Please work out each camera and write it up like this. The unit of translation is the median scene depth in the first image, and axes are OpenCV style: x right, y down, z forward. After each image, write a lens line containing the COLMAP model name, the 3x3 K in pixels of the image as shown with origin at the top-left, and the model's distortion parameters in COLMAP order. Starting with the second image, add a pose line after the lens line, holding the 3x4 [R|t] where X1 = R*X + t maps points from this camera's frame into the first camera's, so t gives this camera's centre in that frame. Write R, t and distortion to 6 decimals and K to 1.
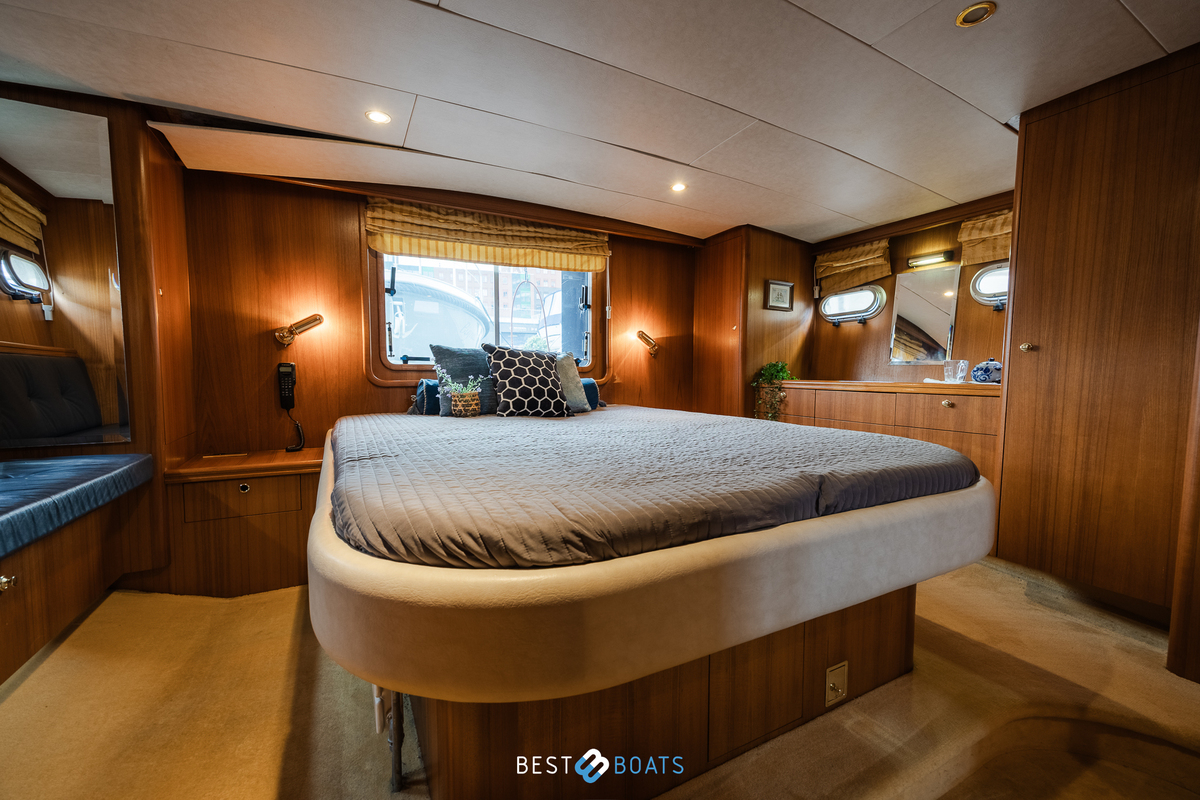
lens RADIAL K [[485.9, 0, 599.1], [0, 485.9, 403.8], [0, 0, 1]] dist [0.021229, -0.004602]
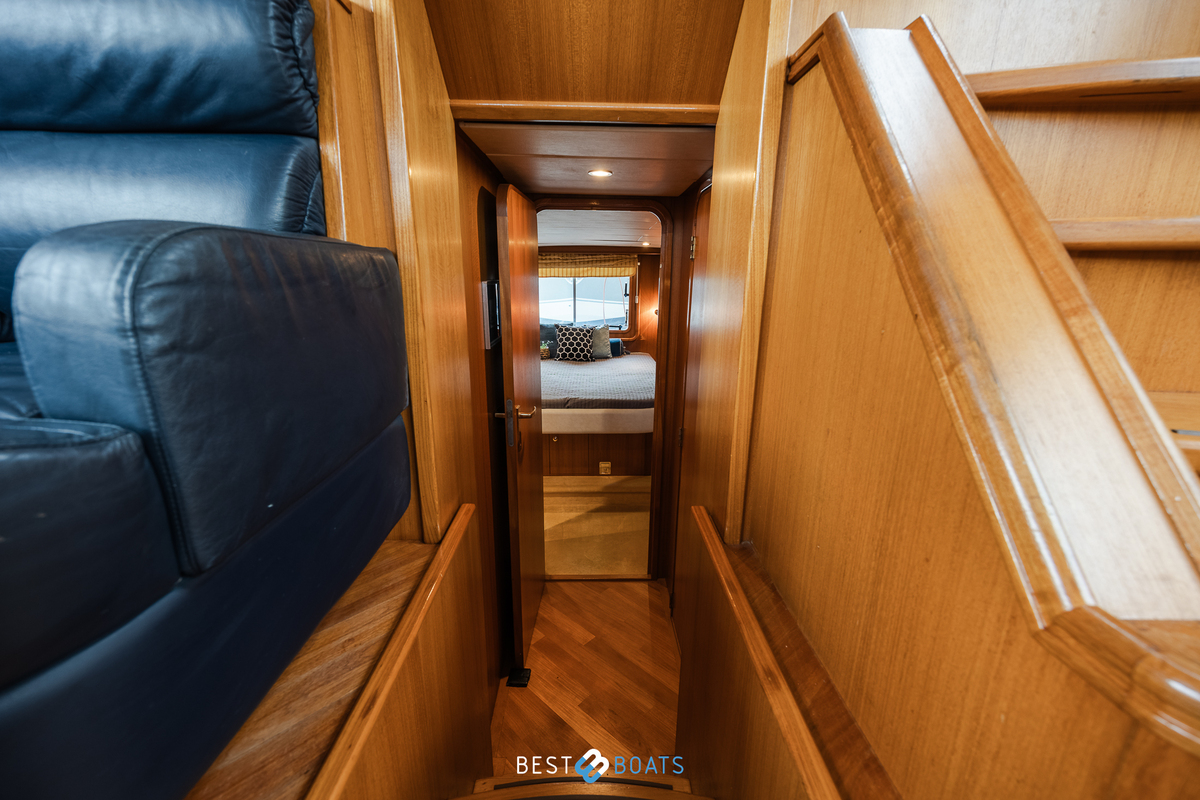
lens RADIAL K [[458.9, 0, 598.4], [0, 458.9, 404.8], [0, 0, 1]] dist [-0.001346, -0.000045]
pose [[0.896201, 0.120364, -0.427009, 0.749180], [-0.032497, 0.977718, 0.207392, -0.182121], [0.442457, -0.171988, 0.880143, -0.659708]]
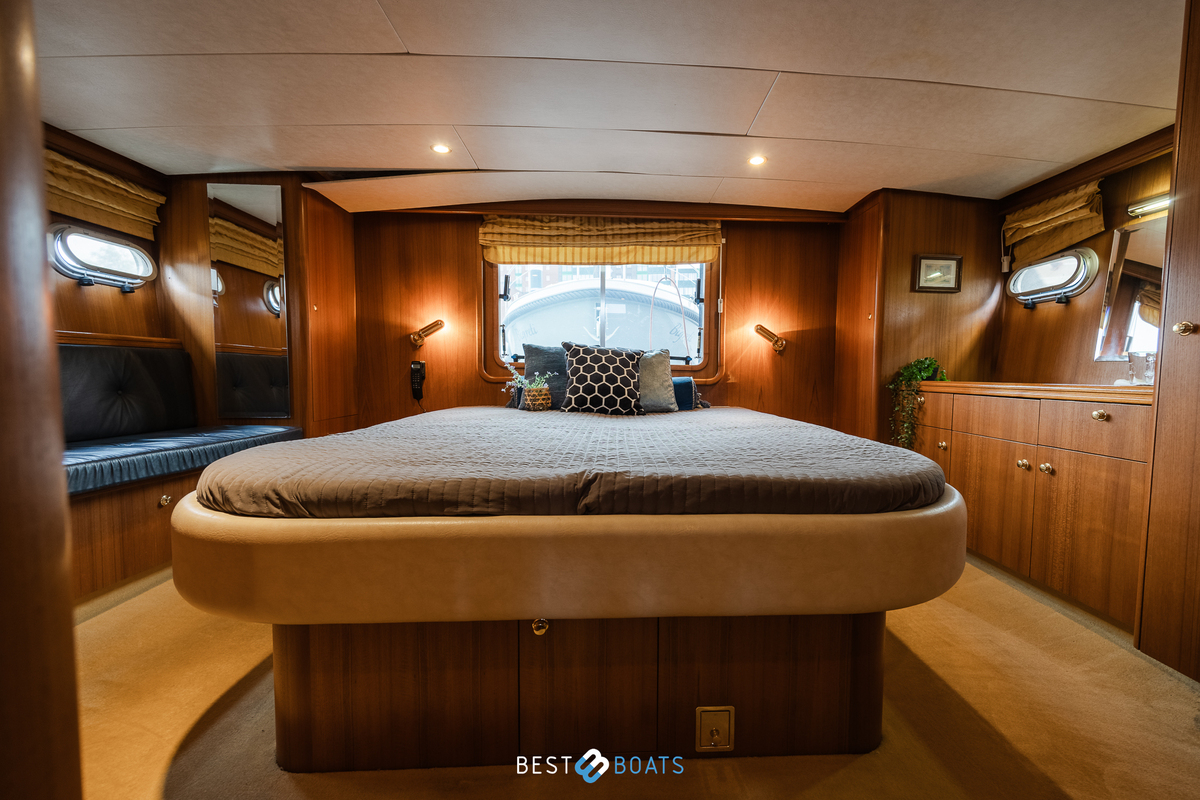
lens RADIAL K [[519.5, 0, 633.4], [0, 519.5, 403.0], [0, 0, 1]] dist [0.016082, -0.000078]
pose [[0.906848, 0.028905, -0.420467, 0.338172], [-0.033693, 0.999424, -0.003962, 0.005816], [0.420110, 0.017760, 0.907299, 0.051286]]
